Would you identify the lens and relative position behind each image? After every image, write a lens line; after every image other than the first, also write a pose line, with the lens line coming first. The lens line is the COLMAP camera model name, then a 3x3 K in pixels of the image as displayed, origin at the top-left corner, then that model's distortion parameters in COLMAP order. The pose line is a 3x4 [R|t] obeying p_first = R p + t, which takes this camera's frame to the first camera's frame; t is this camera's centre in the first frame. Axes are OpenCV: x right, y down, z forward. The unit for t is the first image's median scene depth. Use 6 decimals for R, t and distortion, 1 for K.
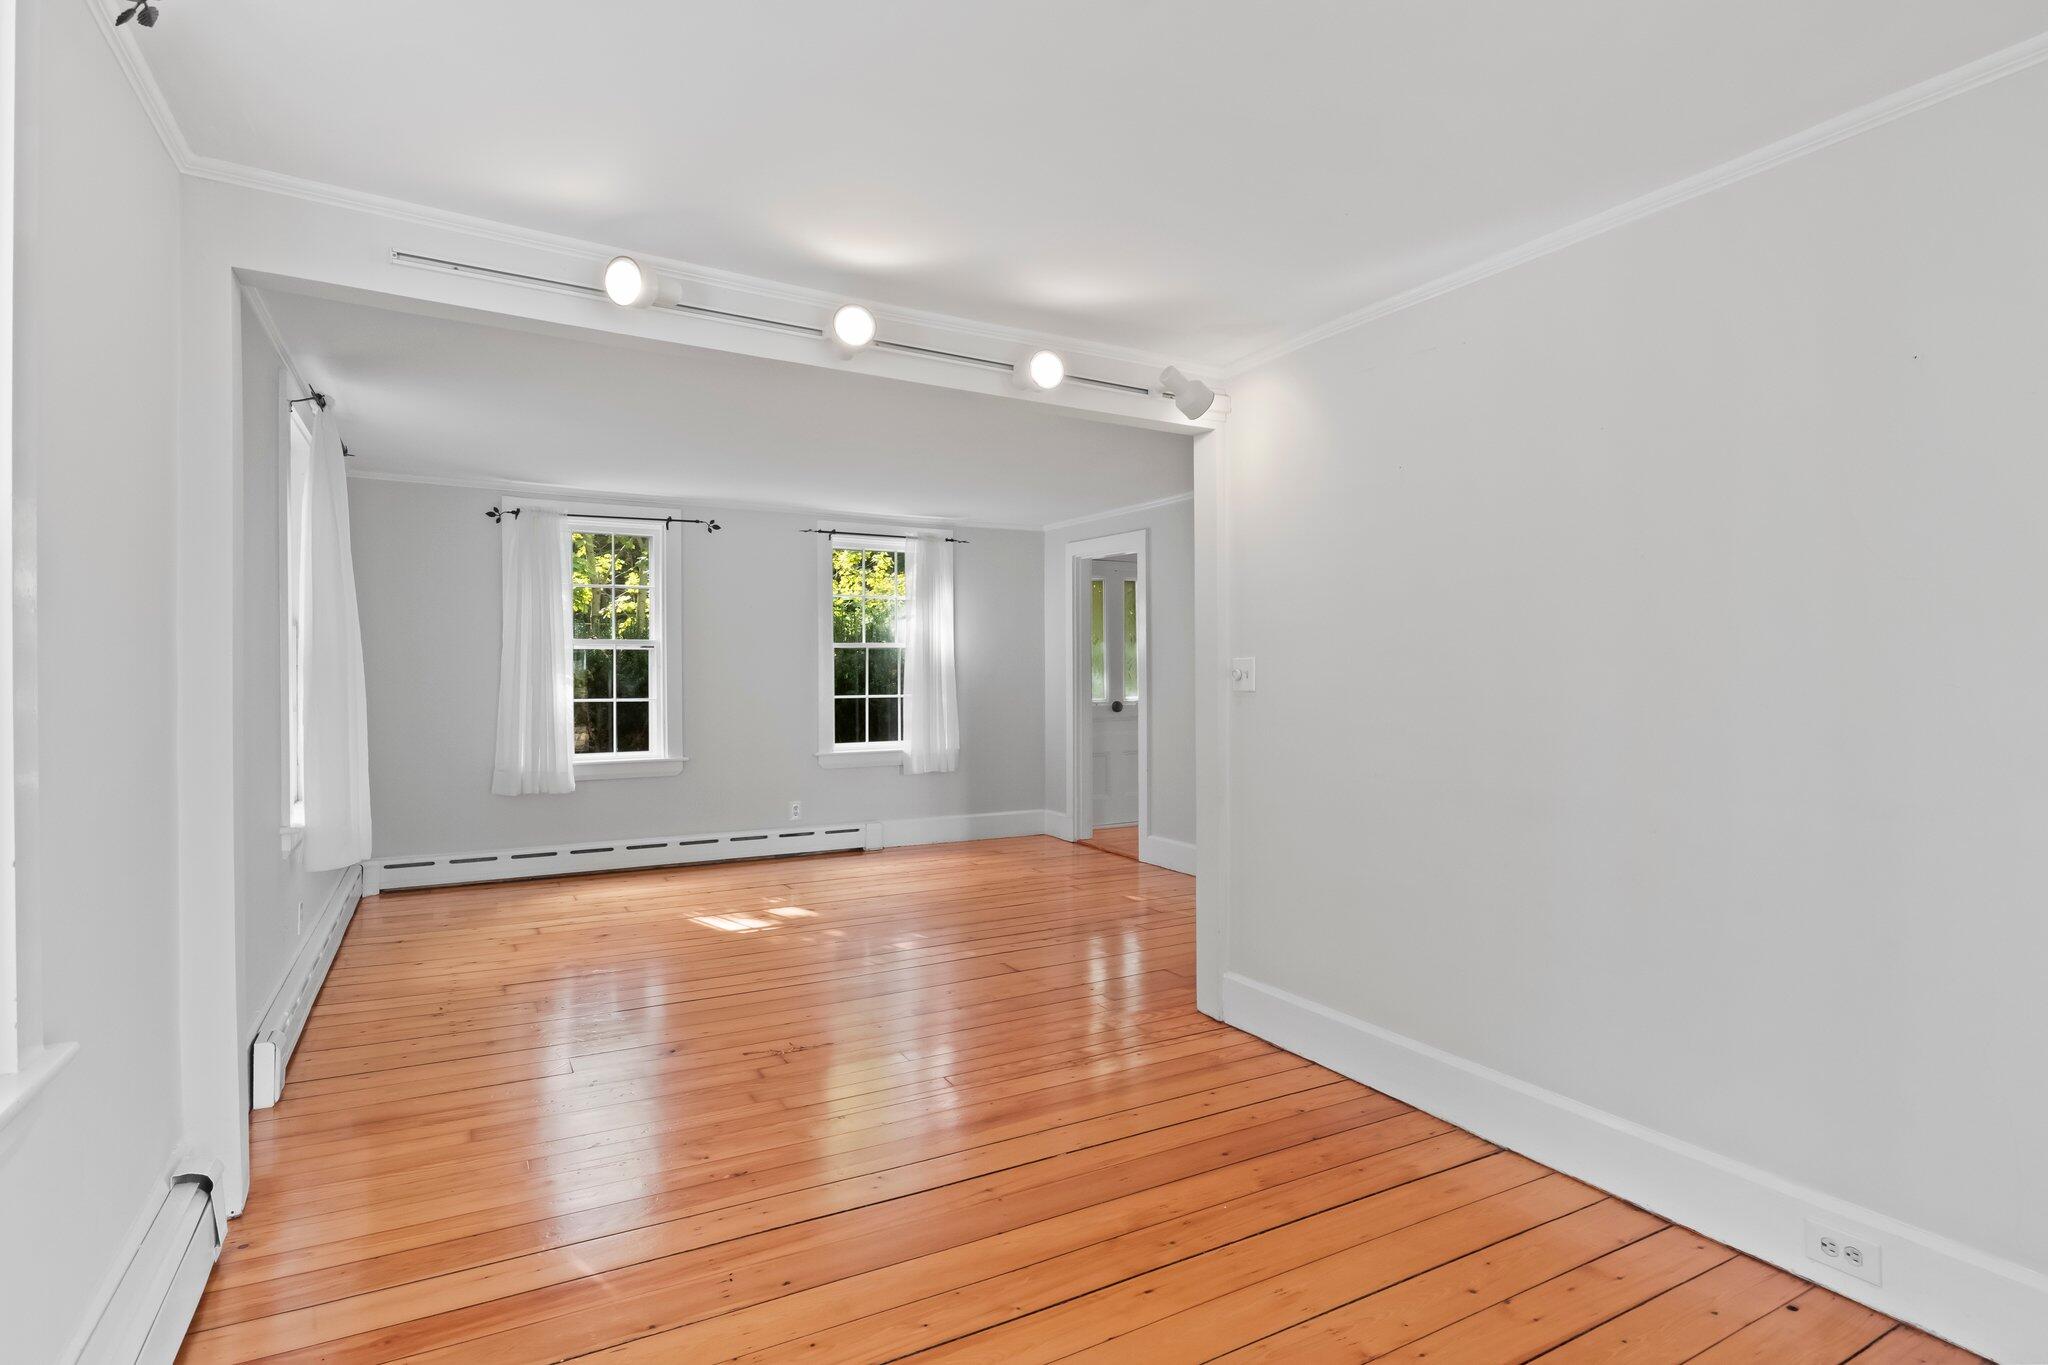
lens RADIAL K [[1031.1, 0, 1050.2], [0, 1031.1, 651.2], [0, 0, 1]] dist [-0.000006, 0.000831]
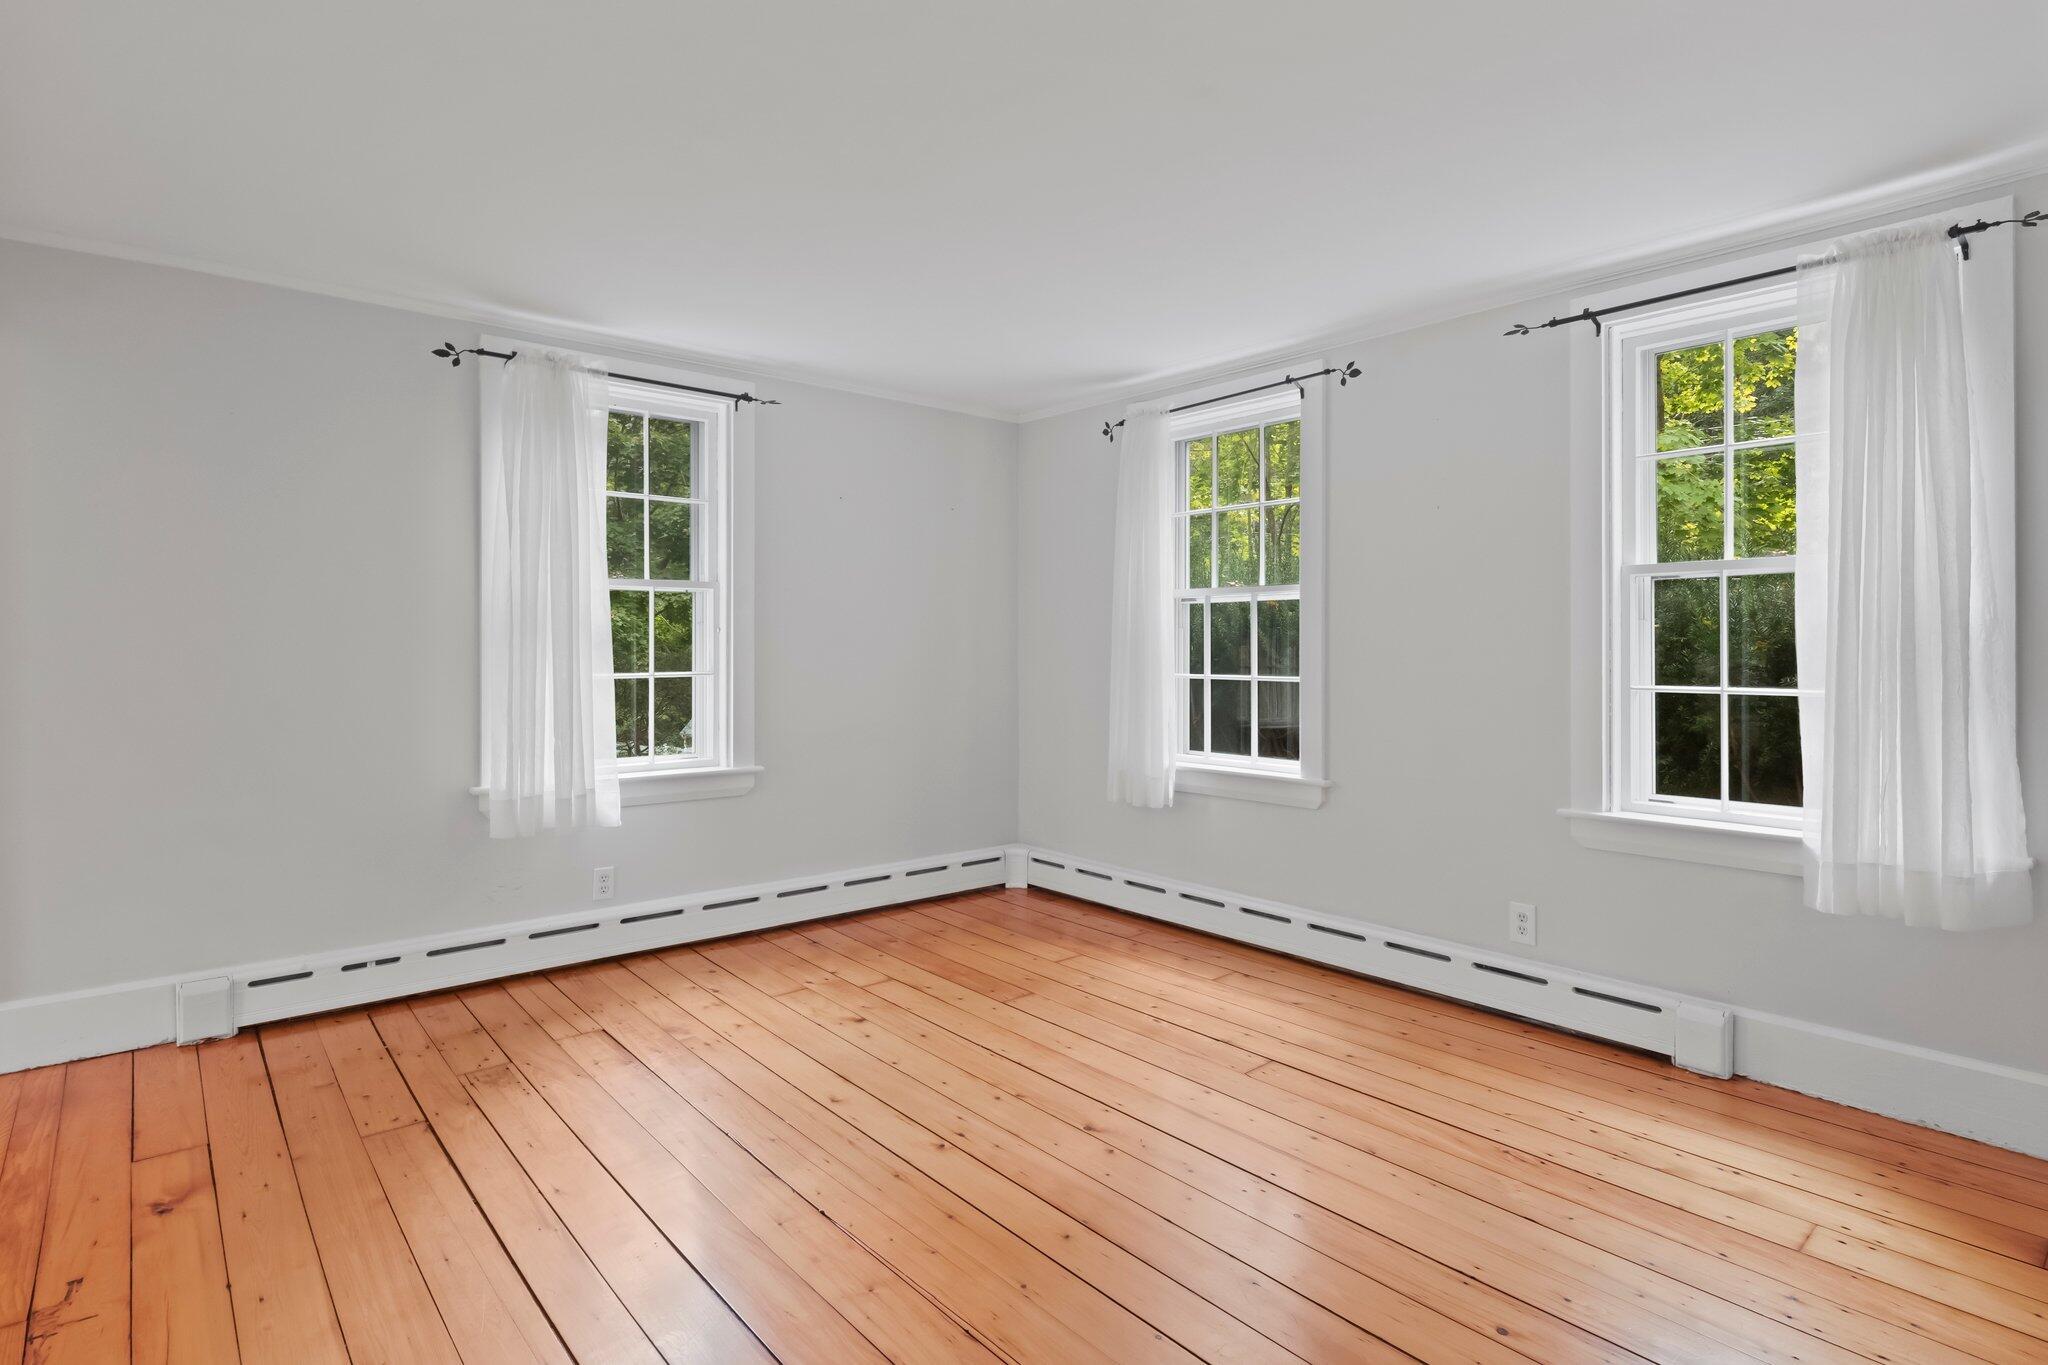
lens RADIAL K [[1031.1, 0, 1050.2], [0, 1031.1, 651.2], [0, 0, 1]] dist [-0.000006, 0.000831]
pose [[0.198214, 0.007041, -0.980134, 0.193901], [0.020024, 0.999736, 0.011232, 0.020484], [0.979954, -0.021853, 0.198020, 0.743637]]
